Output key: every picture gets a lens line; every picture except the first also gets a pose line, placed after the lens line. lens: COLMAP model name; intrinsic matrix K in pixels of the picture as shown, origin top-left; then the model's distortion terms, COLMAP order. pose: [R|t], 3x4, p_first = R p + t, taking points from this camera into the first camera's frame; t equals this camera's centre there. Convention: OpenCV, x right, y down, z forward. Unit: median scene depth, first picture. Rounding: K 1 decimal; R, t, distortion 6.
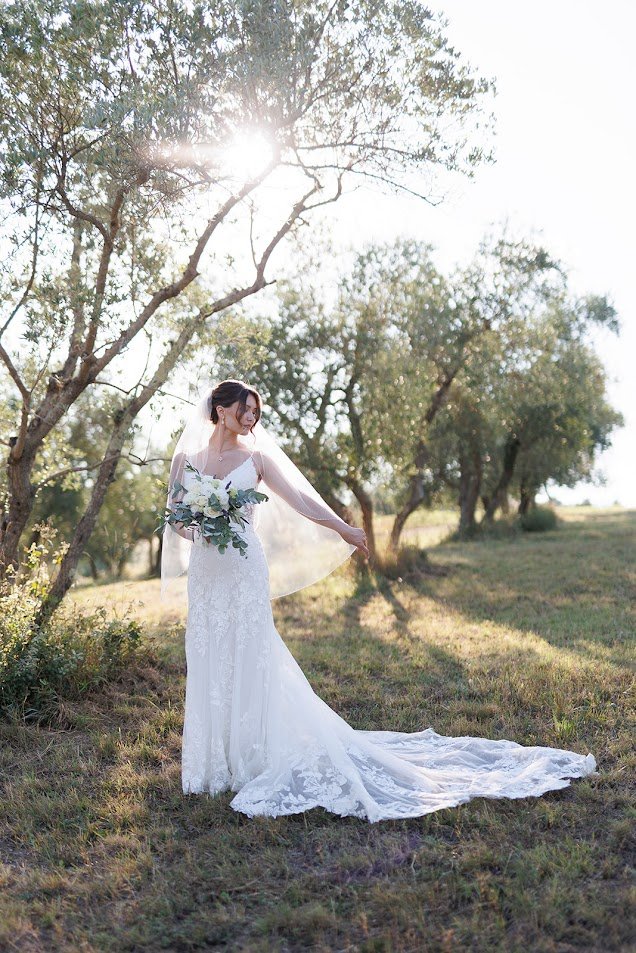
lens RADIAL K [[1281.1, 0, 296.4], [0, 1281.1, 474.4], [0, 0, 1]] dist [0.021841, -0.022068]
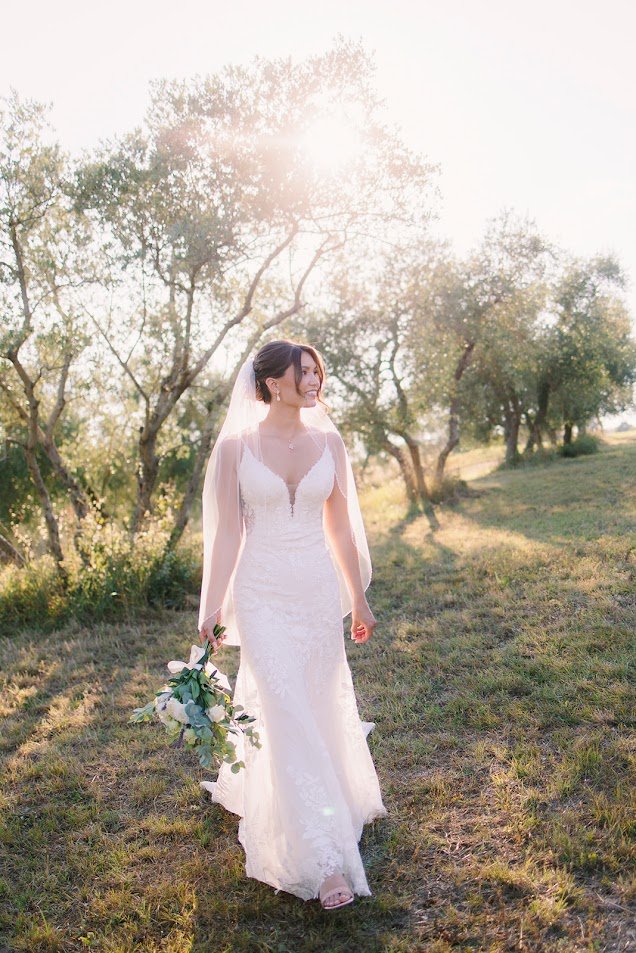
lens RADIAL K [[1120.1, 0, 318.0], [0, 1120.1, 476.5], [0, 0, 1]] dist [0.010475, 0.008316]
pose [[0.994619, -0.082212, -0.063041, 0.029352], [0.084995, 0.995461, 0.042809, -0.004416], [0.059236, -0.047937, 0.997092, -0.138720]]
